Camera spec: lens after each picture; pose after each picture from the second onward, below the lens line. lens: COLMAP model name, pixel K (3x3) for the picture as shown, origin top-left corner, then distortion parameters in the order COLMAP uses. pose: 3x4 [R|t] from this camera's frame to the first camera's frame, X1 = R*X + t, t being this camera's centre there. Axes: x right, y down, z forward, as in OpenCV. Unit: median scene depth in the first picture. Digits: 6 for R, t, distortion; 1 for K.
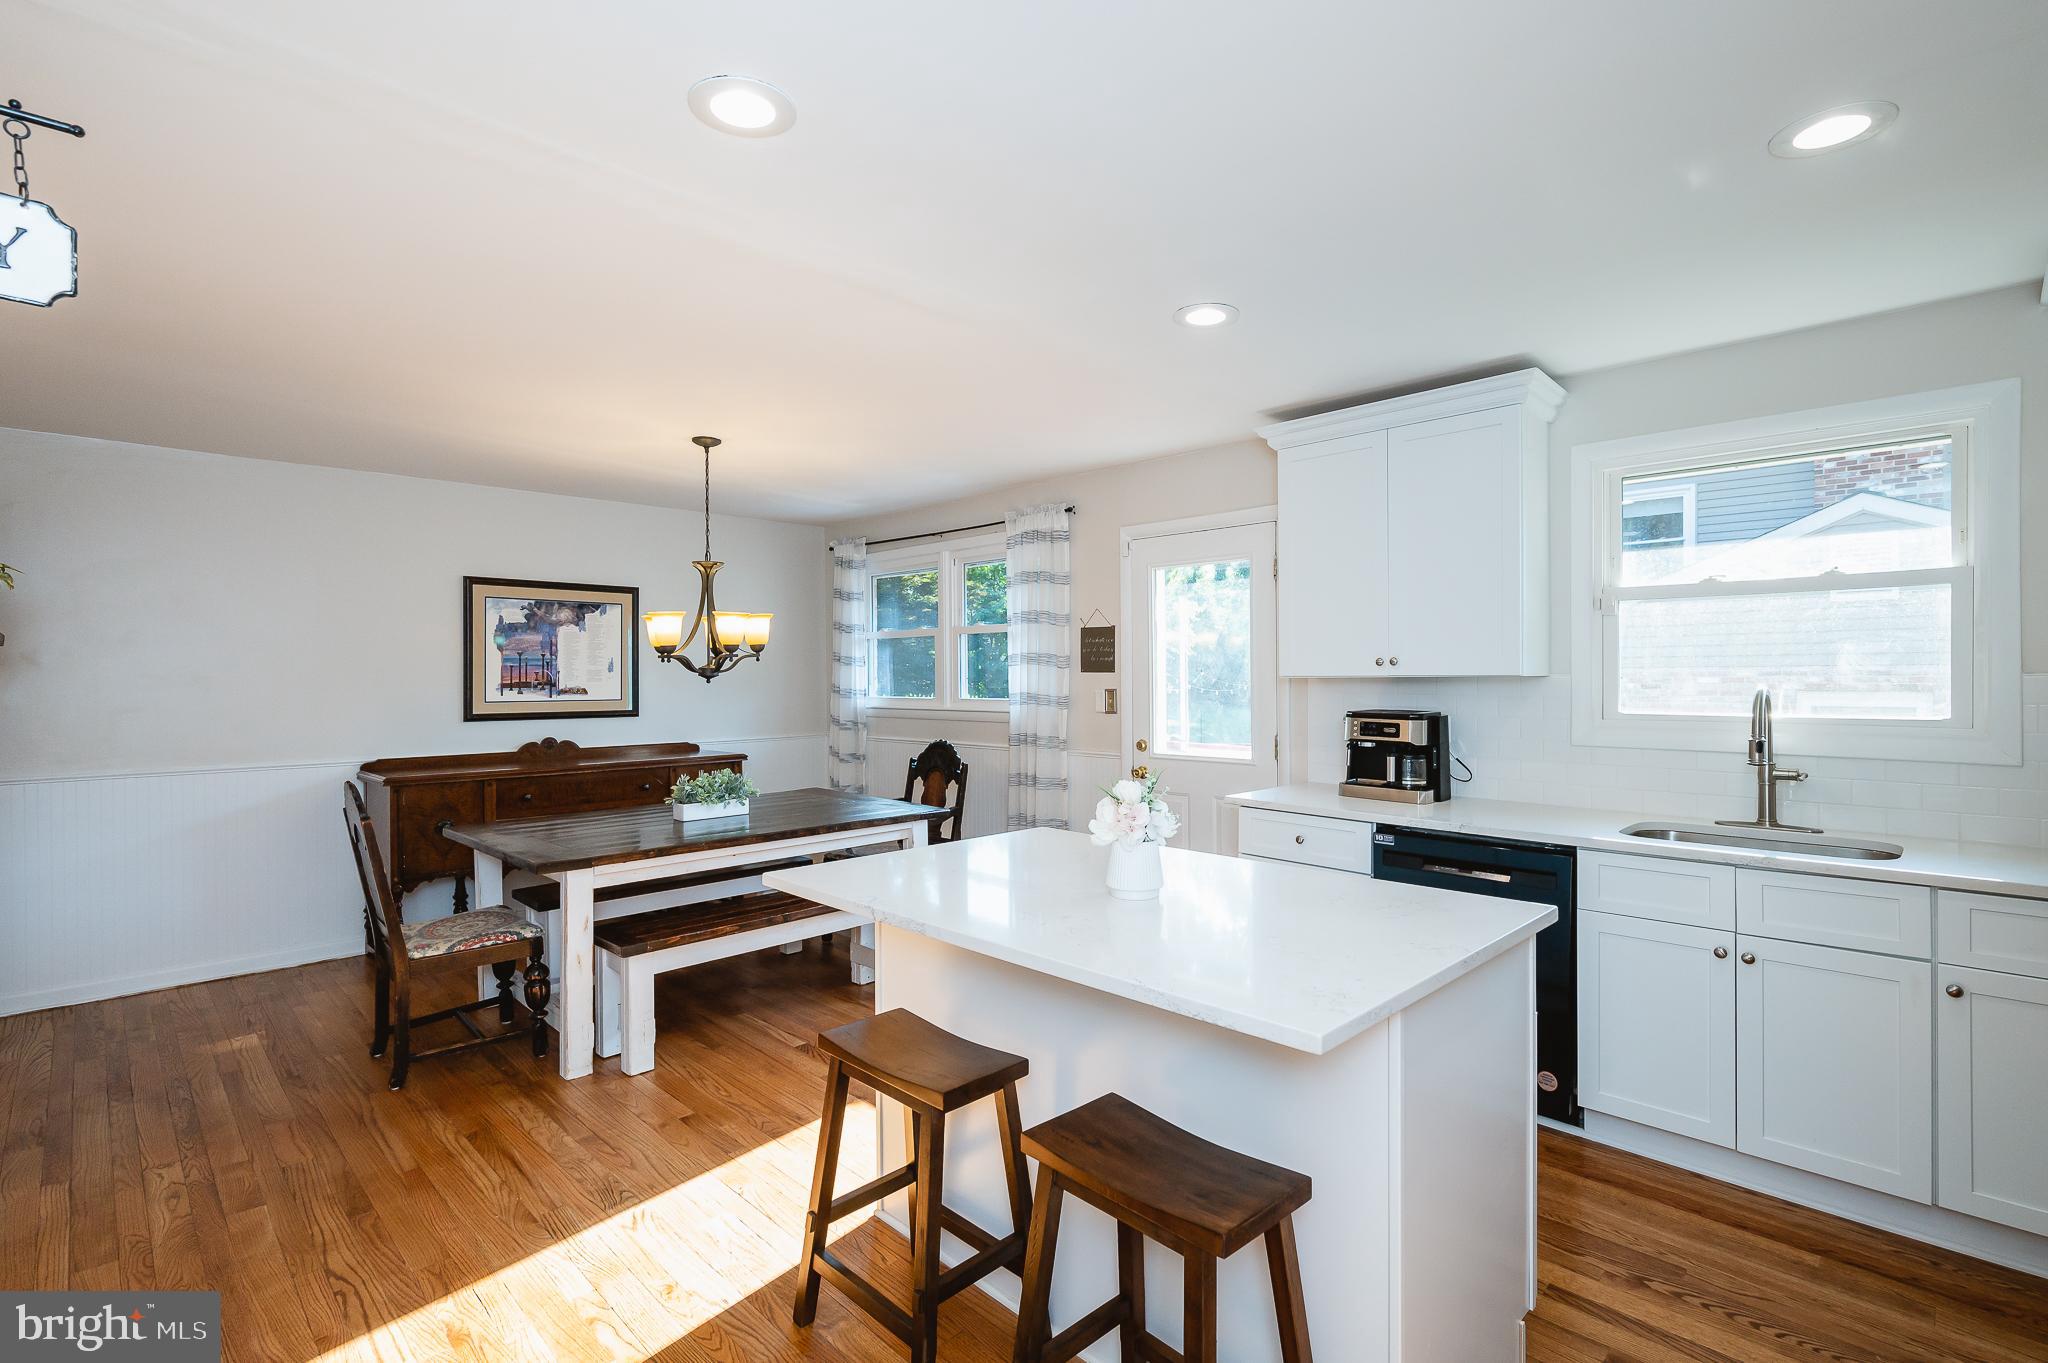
lens RADIAL K [[953.9, 0, 1029.2], [0, 953.9, 671.8], [0, 0, 1]] dist [-0.002720, -0.000595]
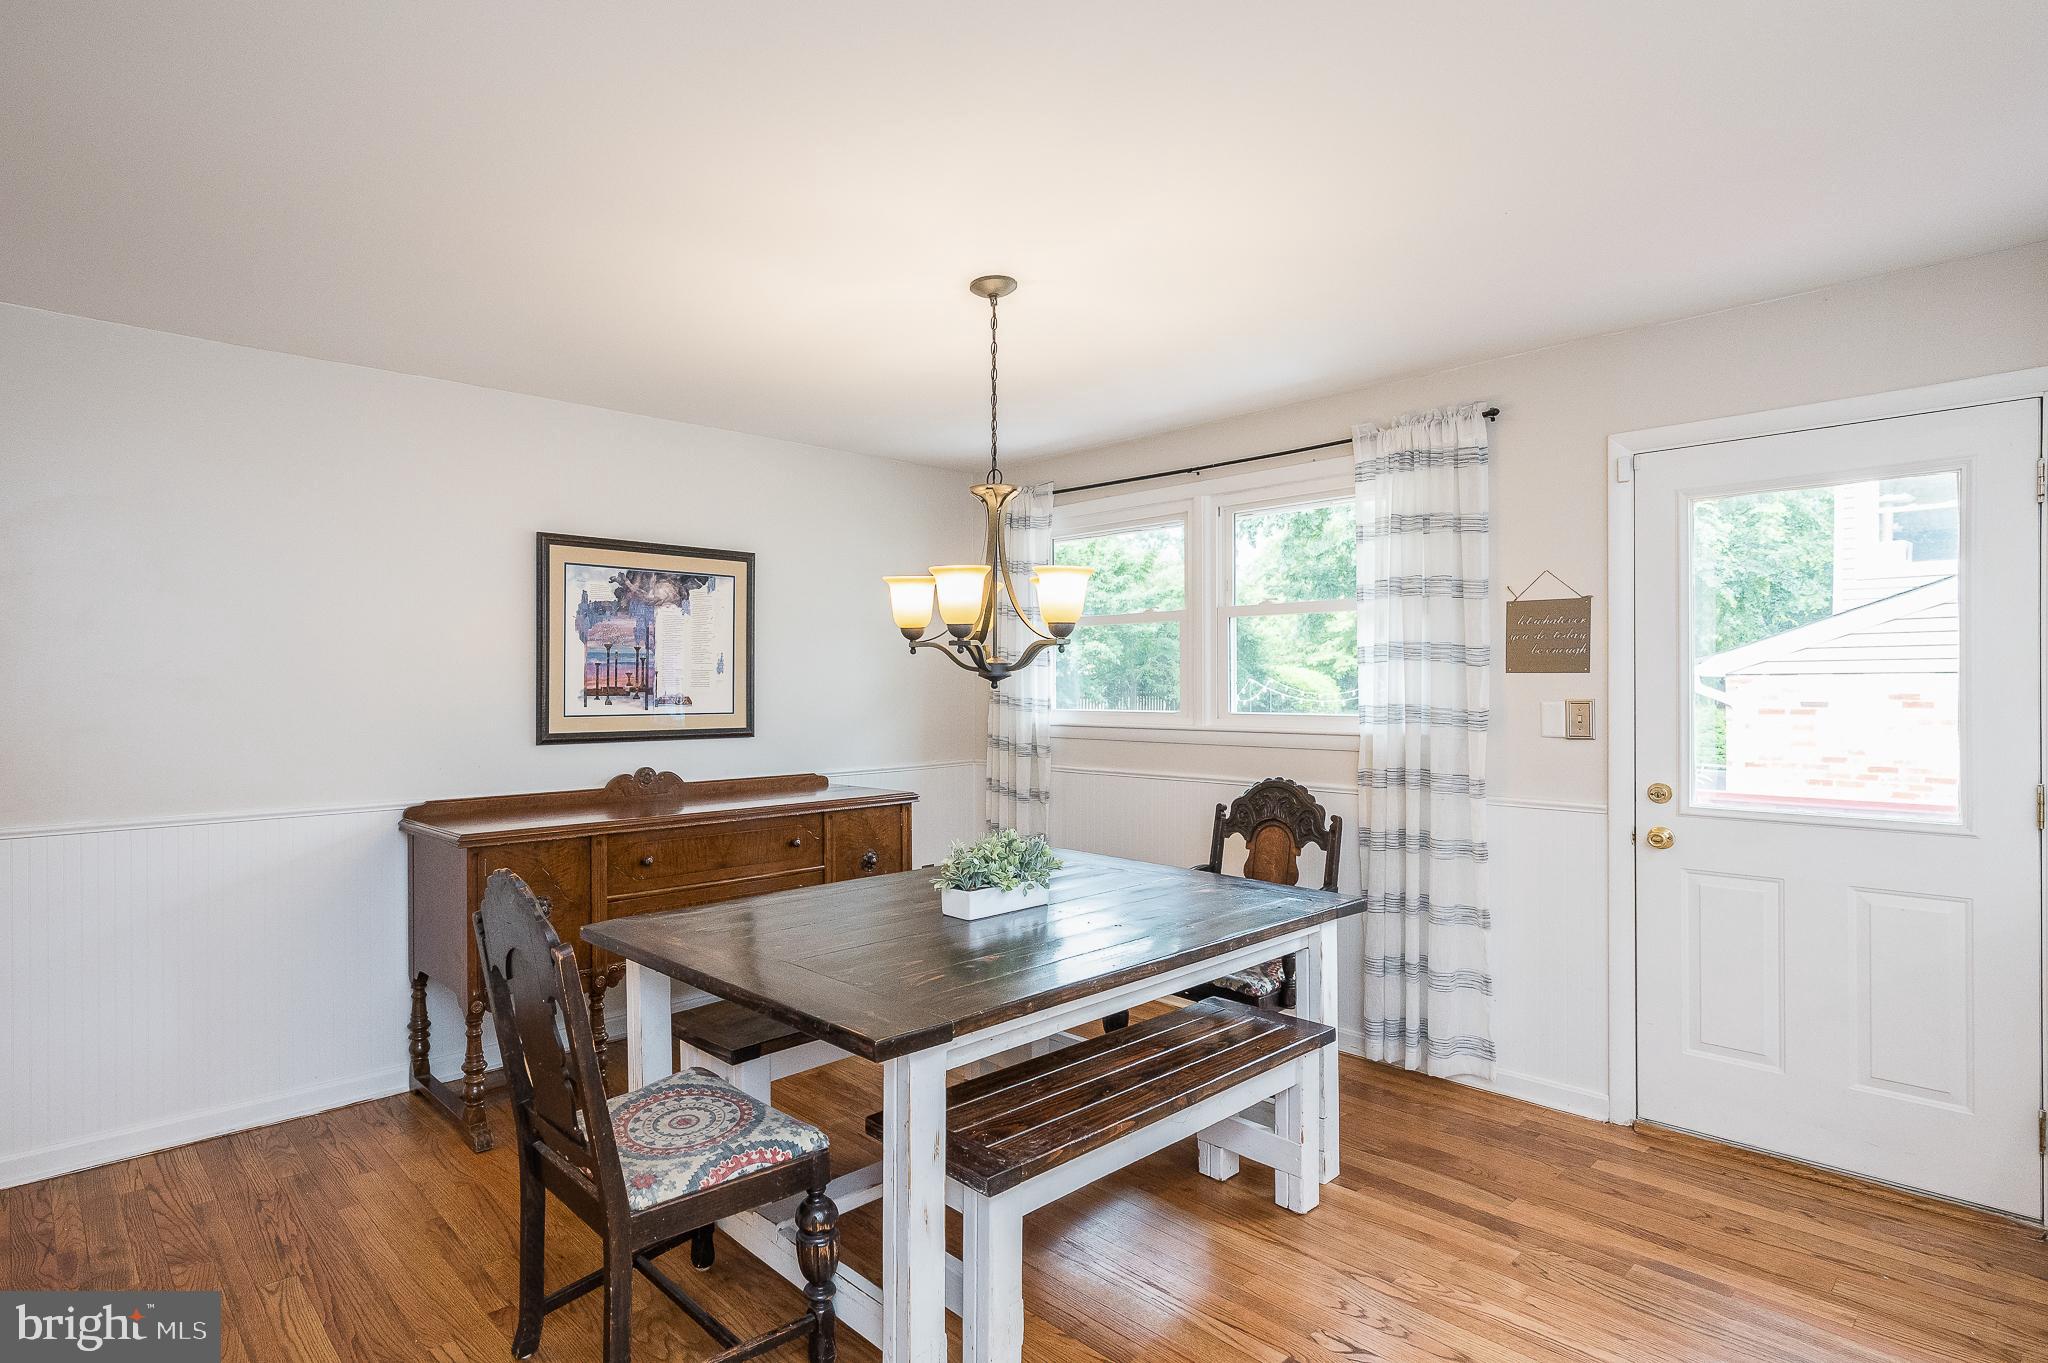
lens RADIAL K [[1195.0, 0, 1024.0], [0, 1195.0, 681.5], [0, 0, 1]] dist [0.005533, 0.002612]
pose [[0.997301, 0.001156, -0.073407, -0.173813], [-0.000930, 0.999995, 0.003126, 0.003725], [0.073410, -0.003050, 0.997297, 0.161446]]
